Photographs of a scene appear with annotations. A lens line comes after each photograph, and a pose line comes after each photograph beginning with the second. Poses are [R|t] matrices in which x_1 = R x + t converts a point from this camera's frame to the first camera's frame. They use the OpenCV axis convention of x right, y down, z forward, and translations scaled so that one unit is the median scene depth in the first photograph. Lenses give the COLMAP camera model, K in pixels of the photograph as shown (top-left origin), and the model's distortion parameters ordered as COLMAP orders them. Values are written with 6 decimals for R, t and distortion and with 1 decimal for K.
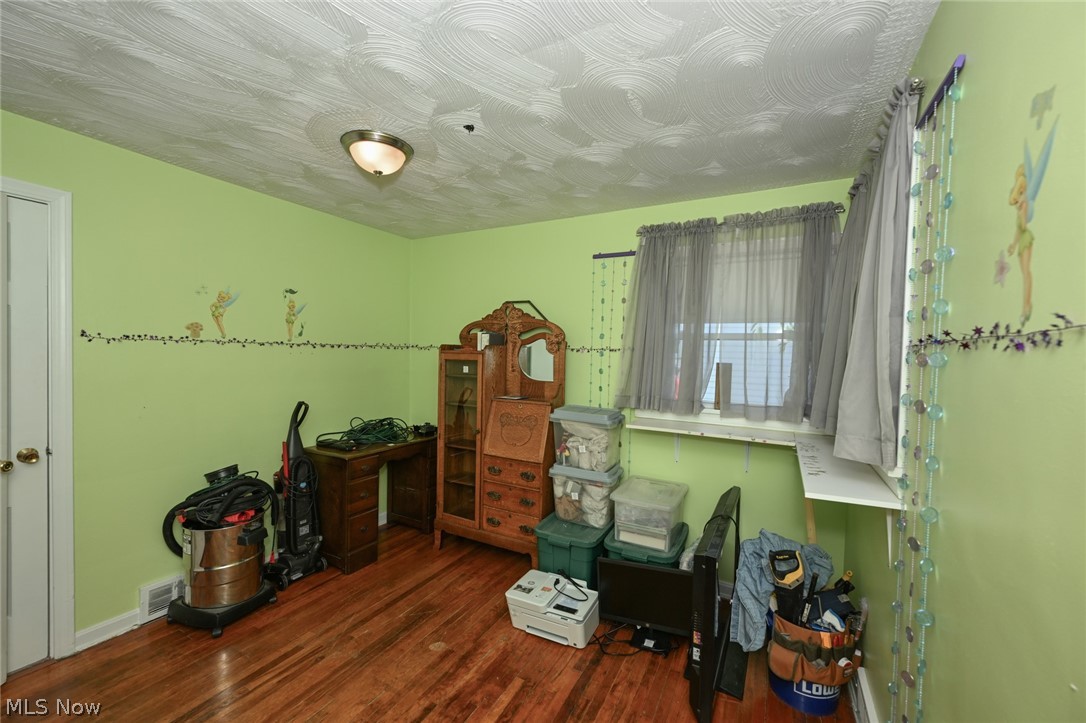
lens RADIAL K [[434.4, 0, 543.0], [0, 434.4, 361.5], [0, 0, 1]] dist [0.000376, 0.000090]
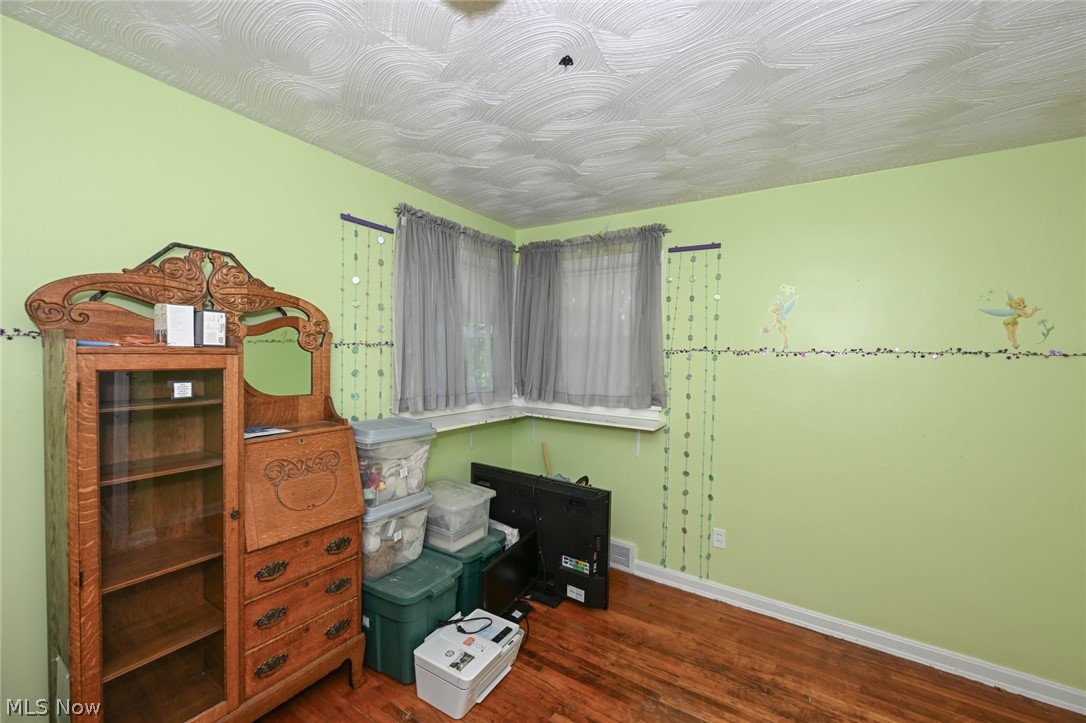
lens RADIAL K [[434.4, 0, 543.0], [0, 434.4, 361.5], [0, 0, 1]] dist [0.000376, 0.000090]
pose [[0.081323, -0.041777, 0.995812, -0.616055], [0.006102, 0.999123, 0.041417, -0.027860], [-0.996669, 0.002708, 0.081507, 0.632672]]
